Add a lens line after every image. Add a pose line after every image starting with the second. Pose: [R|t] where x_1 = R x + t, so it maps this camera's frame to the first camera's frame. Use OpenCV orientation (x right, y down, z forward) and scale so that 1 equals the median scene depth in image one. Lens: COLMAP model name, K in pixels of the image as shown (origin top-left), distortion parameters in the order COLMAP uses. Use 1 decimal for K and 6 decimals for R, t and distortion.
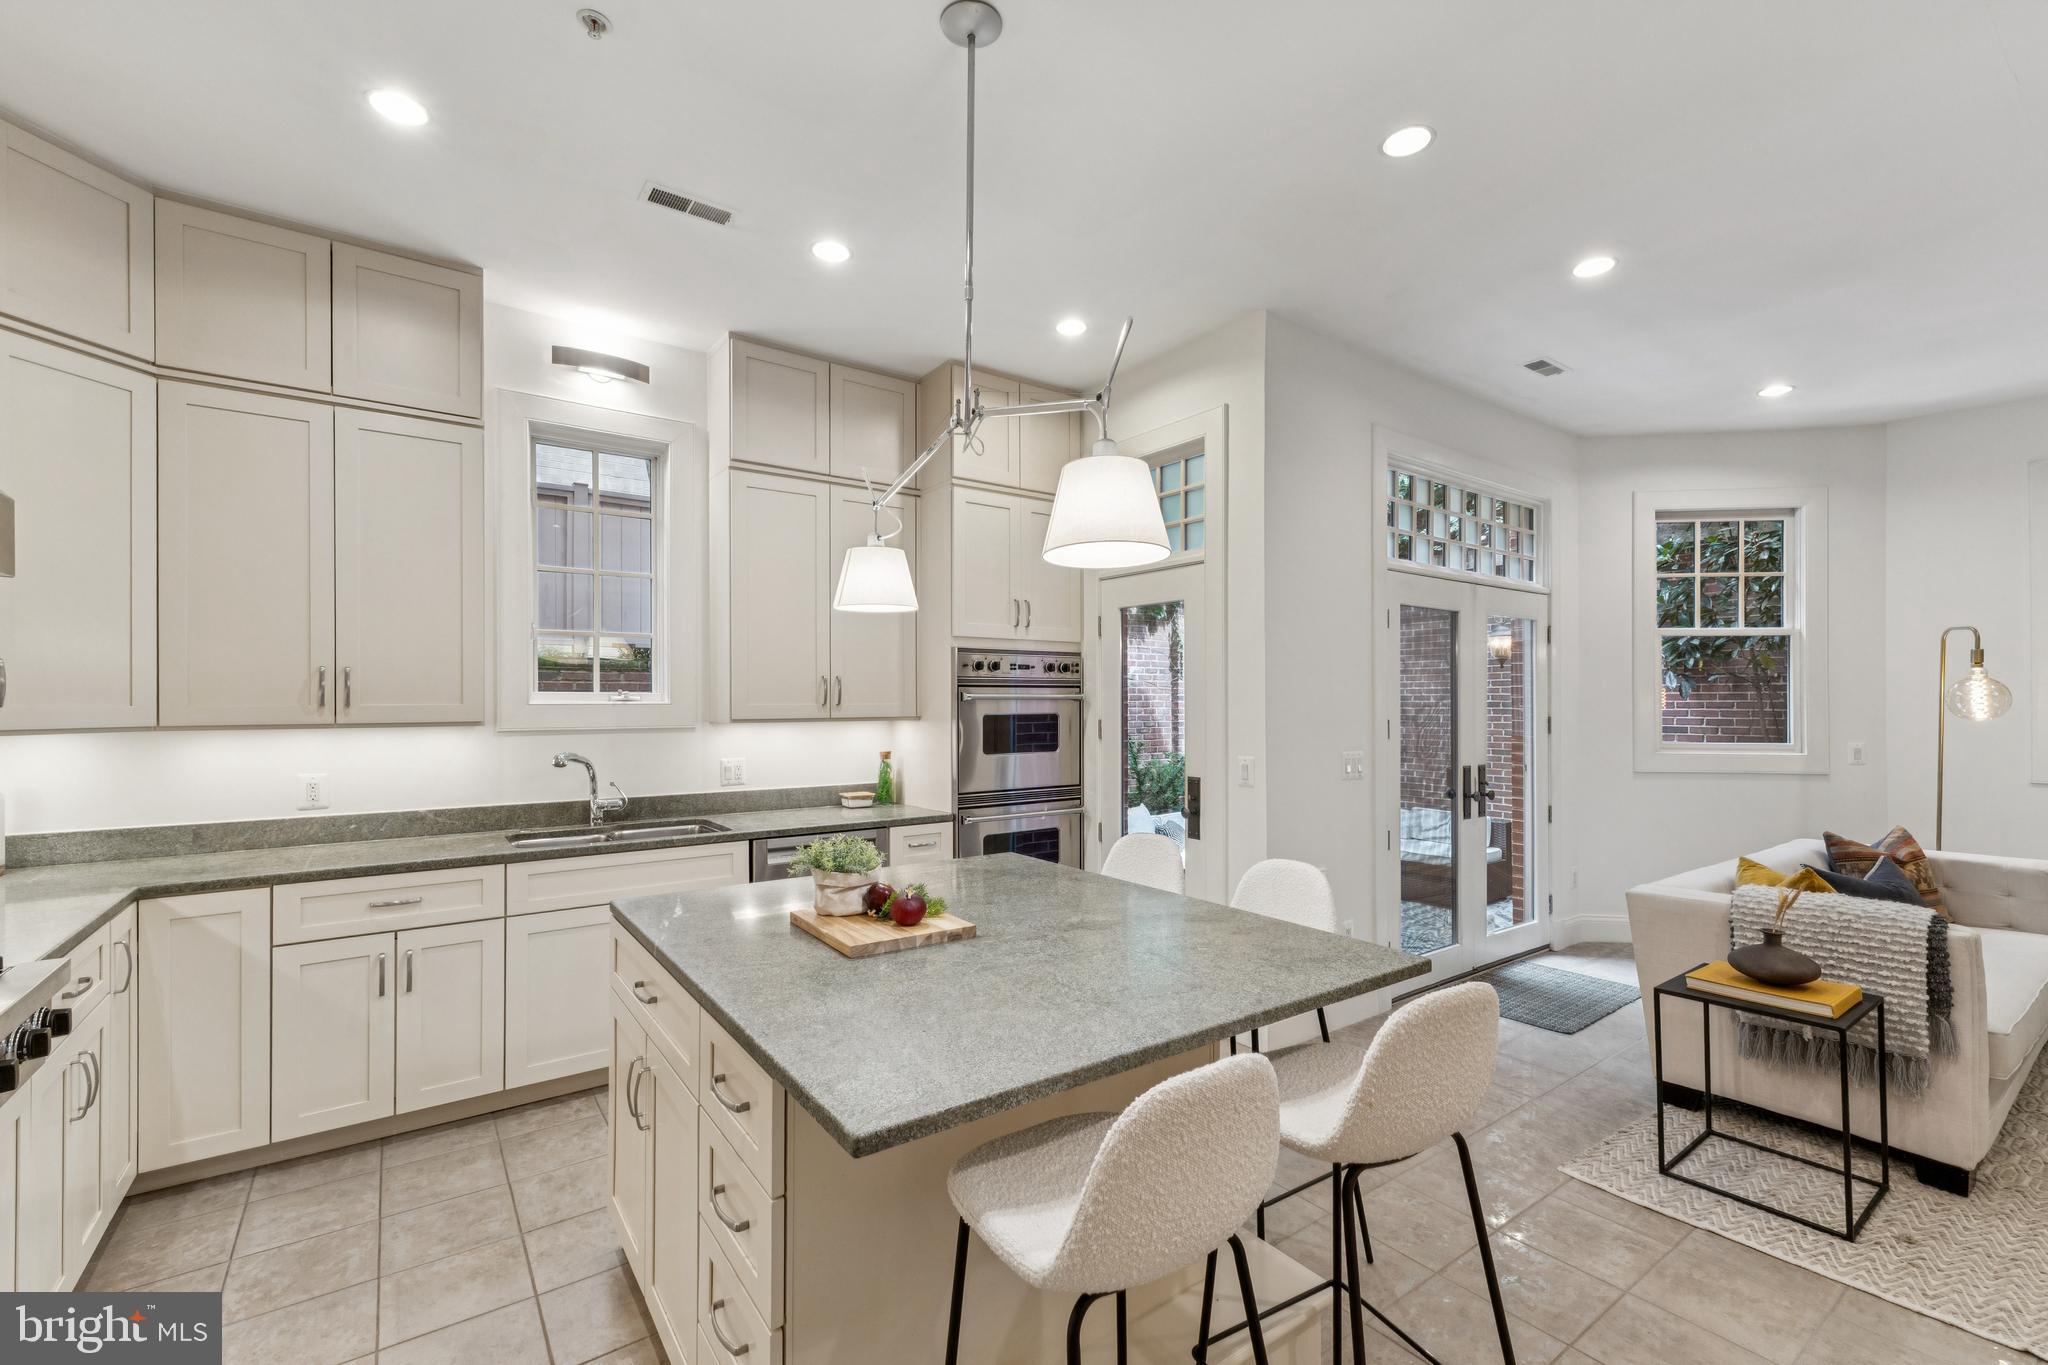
lens RADIAL K [[872.2, 0, 1022.0], [0, 872.2, 695.3], [0, 0, 1]] dist [0.012589, -0.000174]
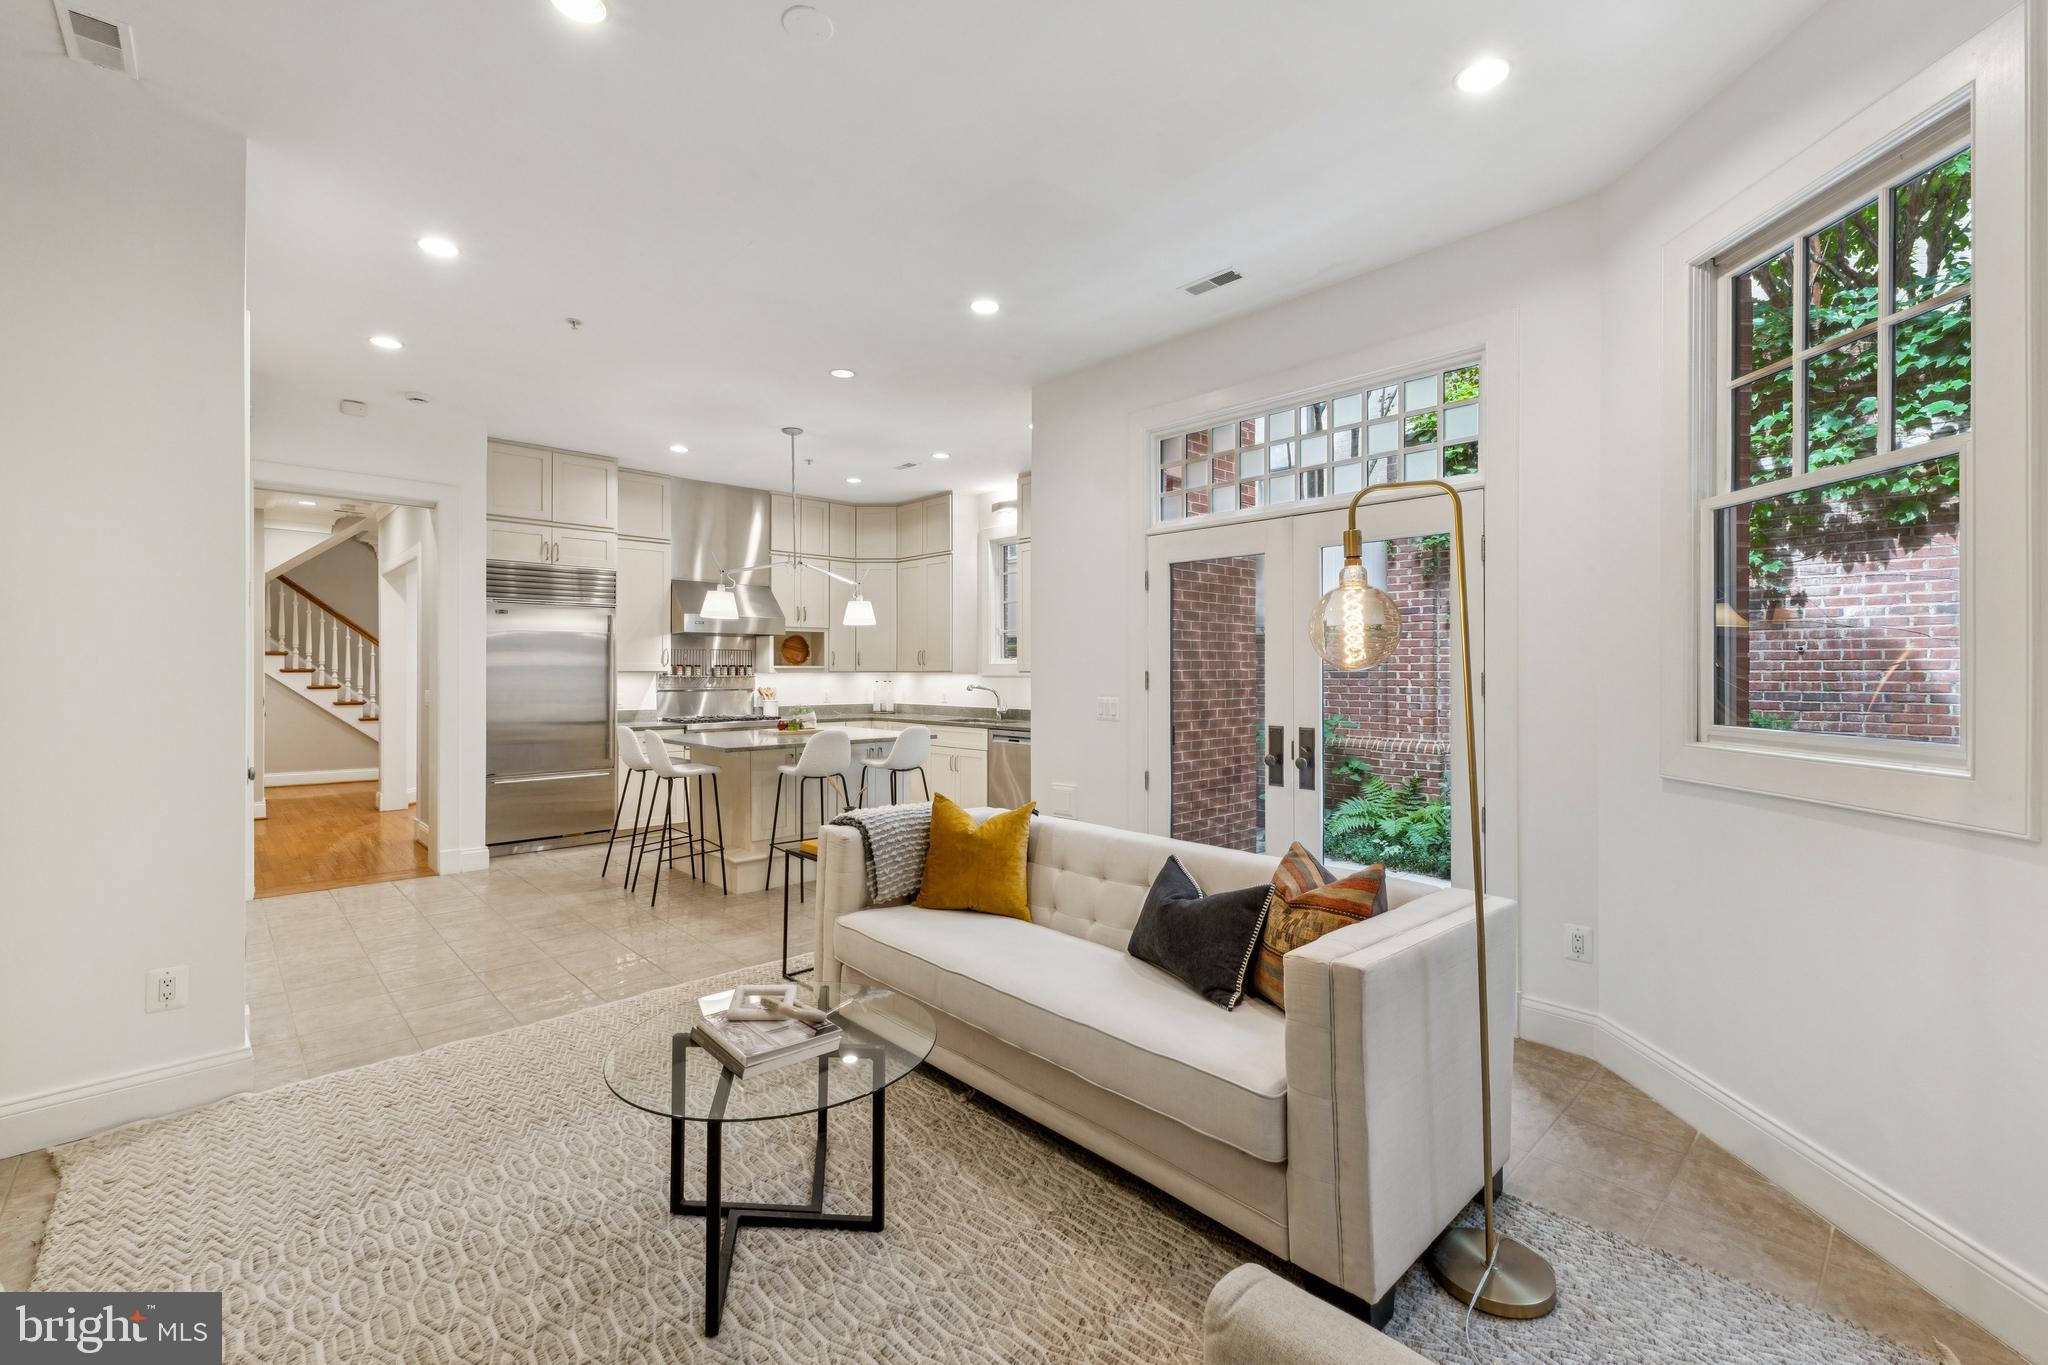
lens RADIAL K [[866.9, 0, 1029.1], [0, 866.9, 668.5], [0, 0, 1]] dist [0.002830, 0.000228]
pose [[0.134148, -0.005751, -0.990945, 1.548517], [0.003132, 0.999981, -0.005379, 0.030968], [0.990956, -0.002382, 0.134163, 0.735306]]
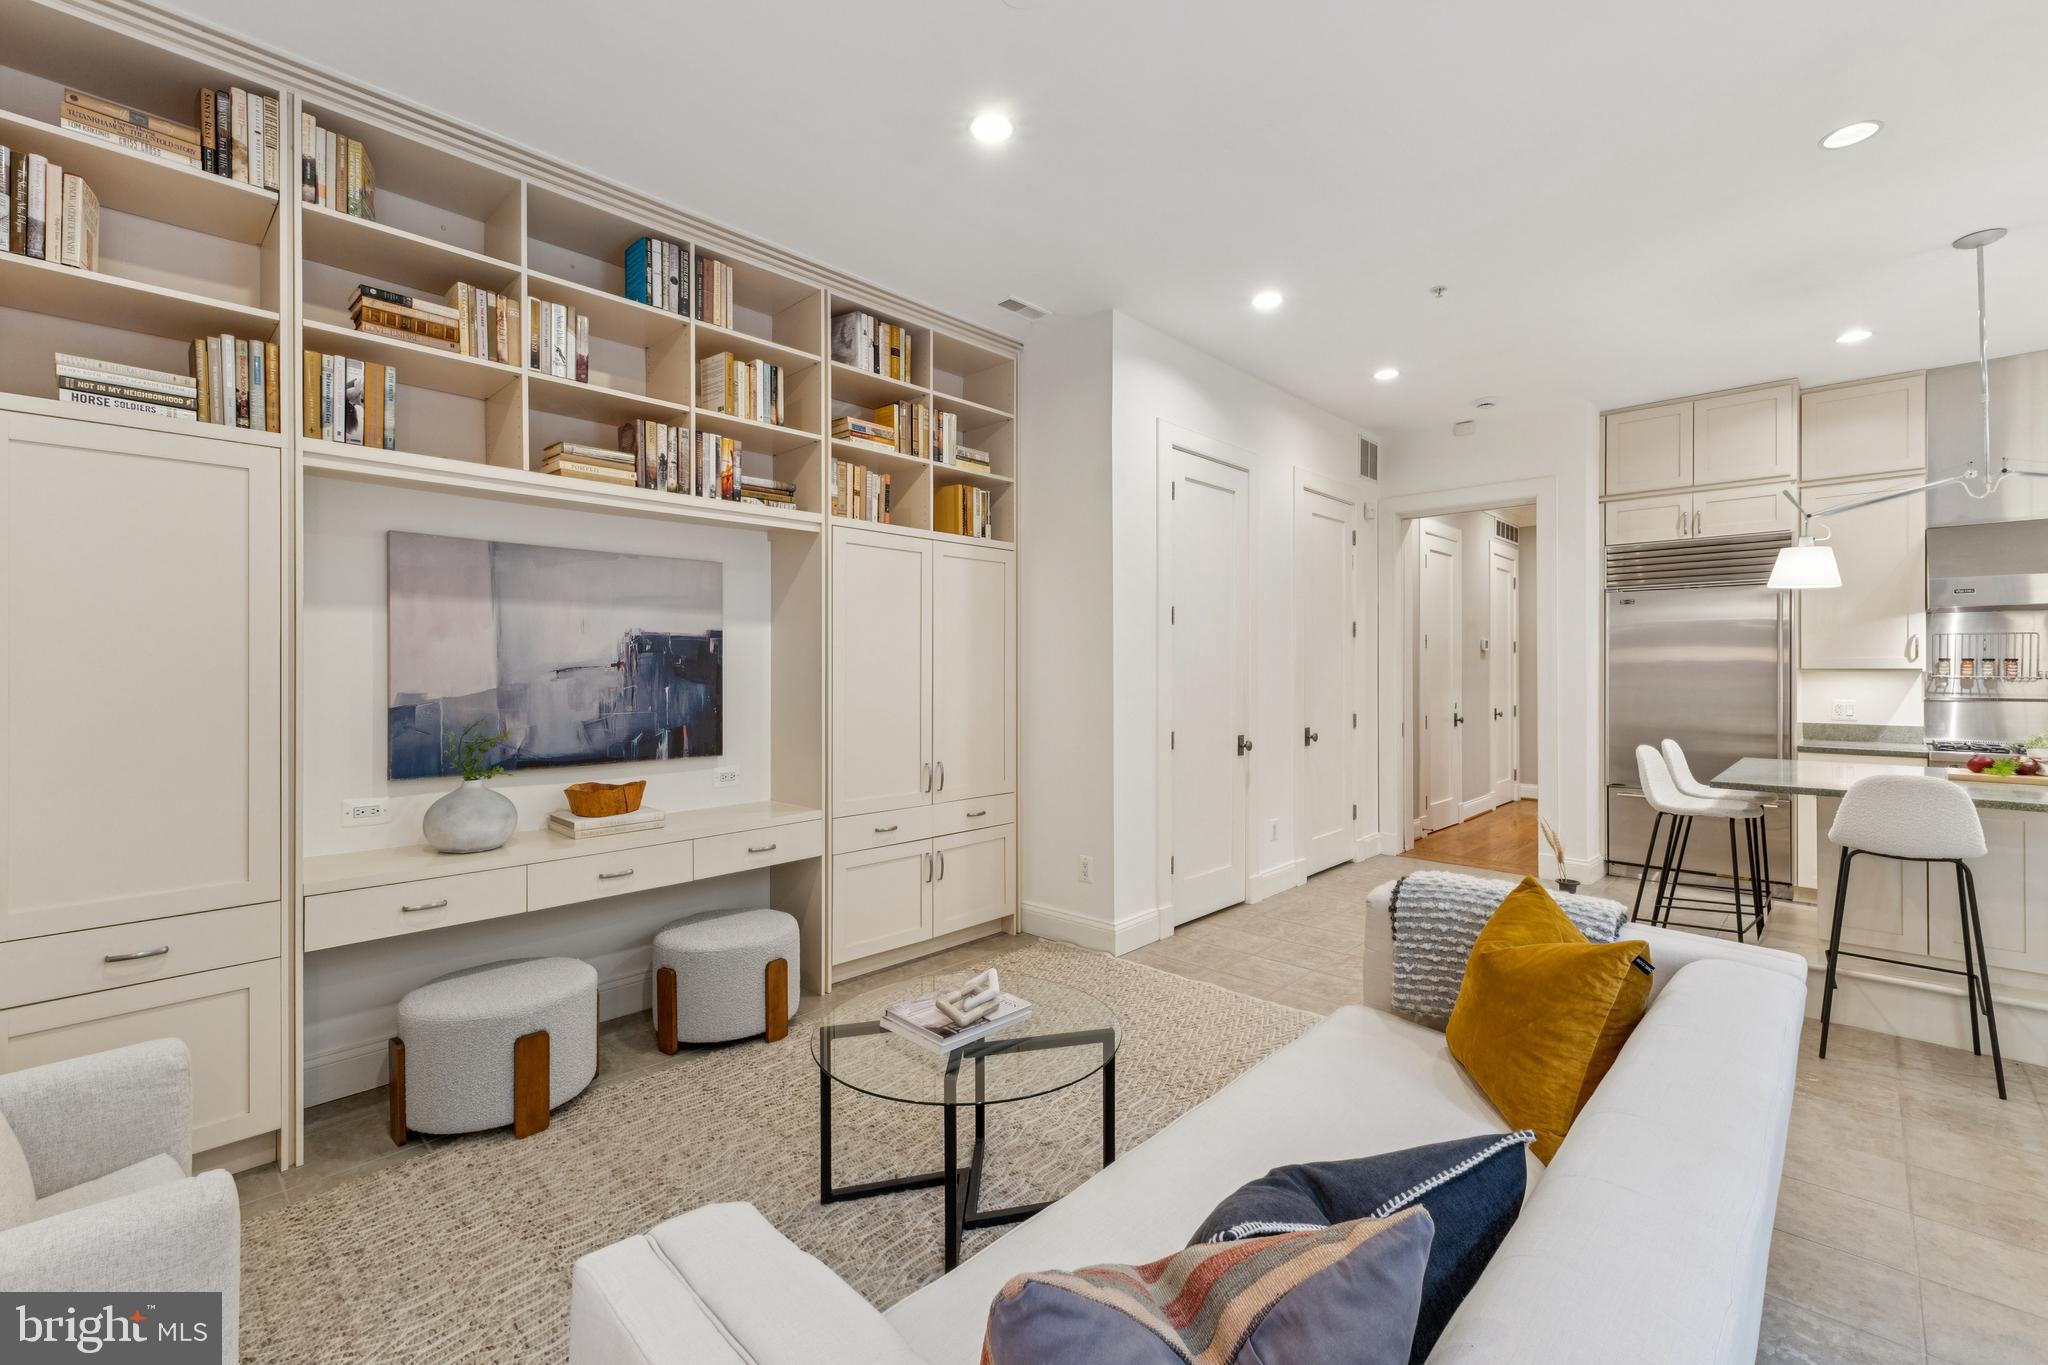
lens RADIAL K [[866.9, 0, 1029.1], [0, 866.9, 668.5], [0, 0, 1]] dist [0.002830, 0.000228]
pose [[-0.984329, -0.002503, -0.176324, 1.045645], [-0.001725, 0.999988, -0.004566, 0.031253], [0.176334, -0.004190, -0.984322, 1.208289]]
